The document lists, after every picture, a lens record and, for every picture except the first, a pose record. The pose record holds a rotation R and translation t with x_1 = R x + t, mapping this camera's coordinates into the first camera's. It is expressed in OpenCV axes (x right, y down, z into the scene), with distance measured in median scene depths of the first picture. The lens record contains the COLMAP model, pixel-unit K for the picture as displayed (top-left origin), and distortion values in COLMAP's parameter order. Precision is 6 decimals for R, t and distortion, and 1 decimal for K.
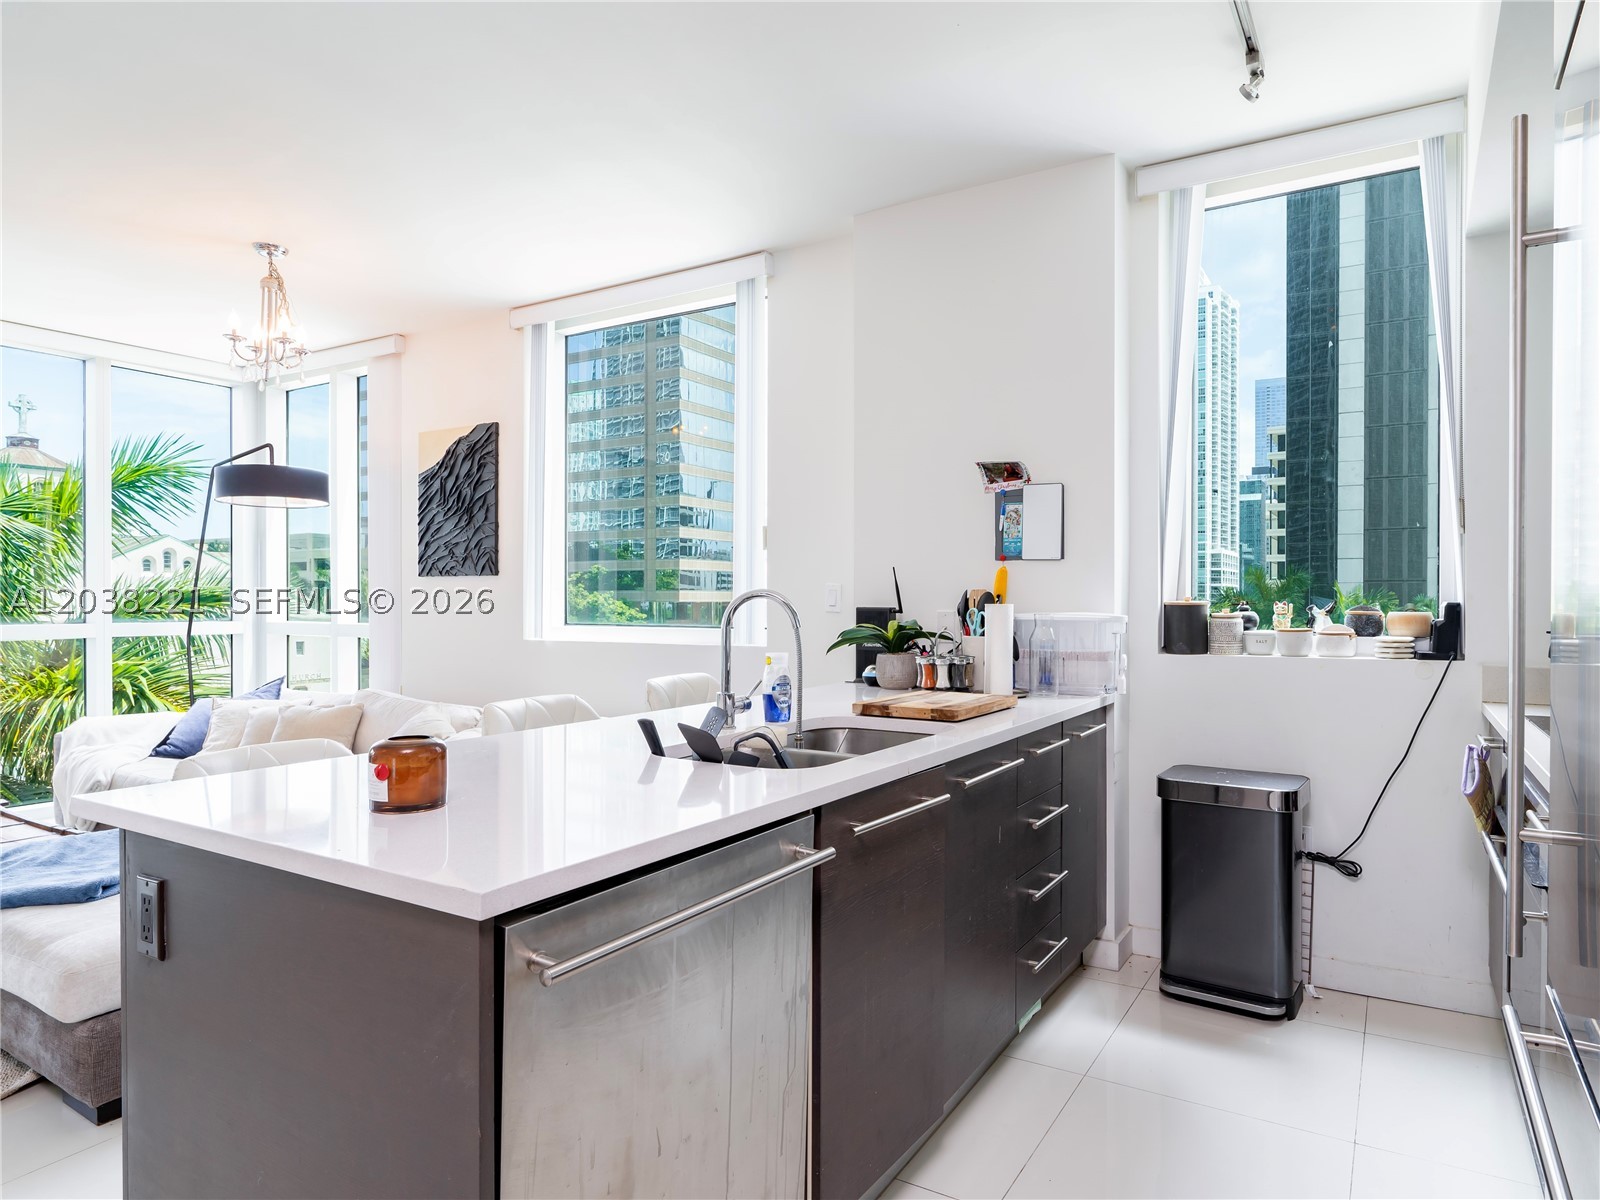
lens RADIAL K [[938.0, 0, 865.3], [0, 938.0, 611.9], [0, 0, 1]] dist [-0.007429, -0.003441]
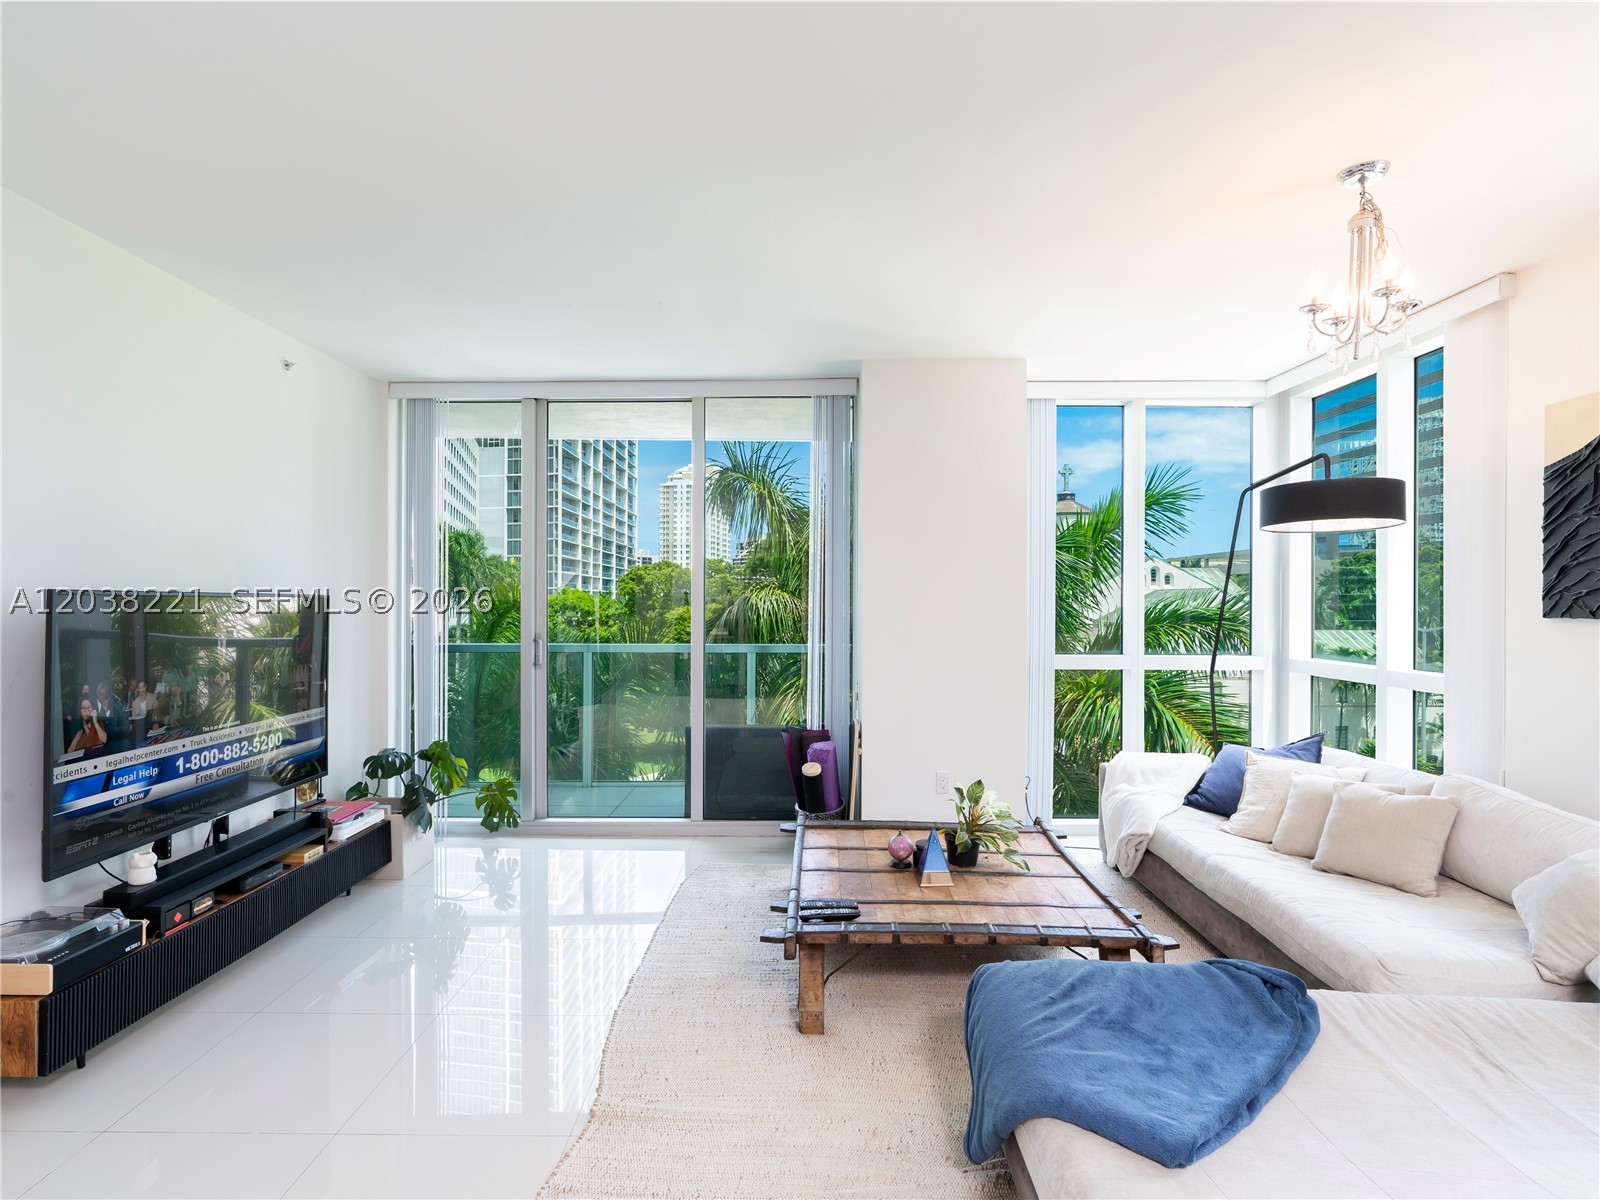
lens RADIAL K [[813.8, 0, 799.4], [0, 813.8, 606.7], [0, 0, 1]] dist [-0.000178, 0.000509]
pose [[0.490627, 0.001114, -0.871369, -0.235158], [-0.012685, 0.999902, -0.005864, -0.036796], [0.871277, 0.013930, 0.490593, 0.248770]]
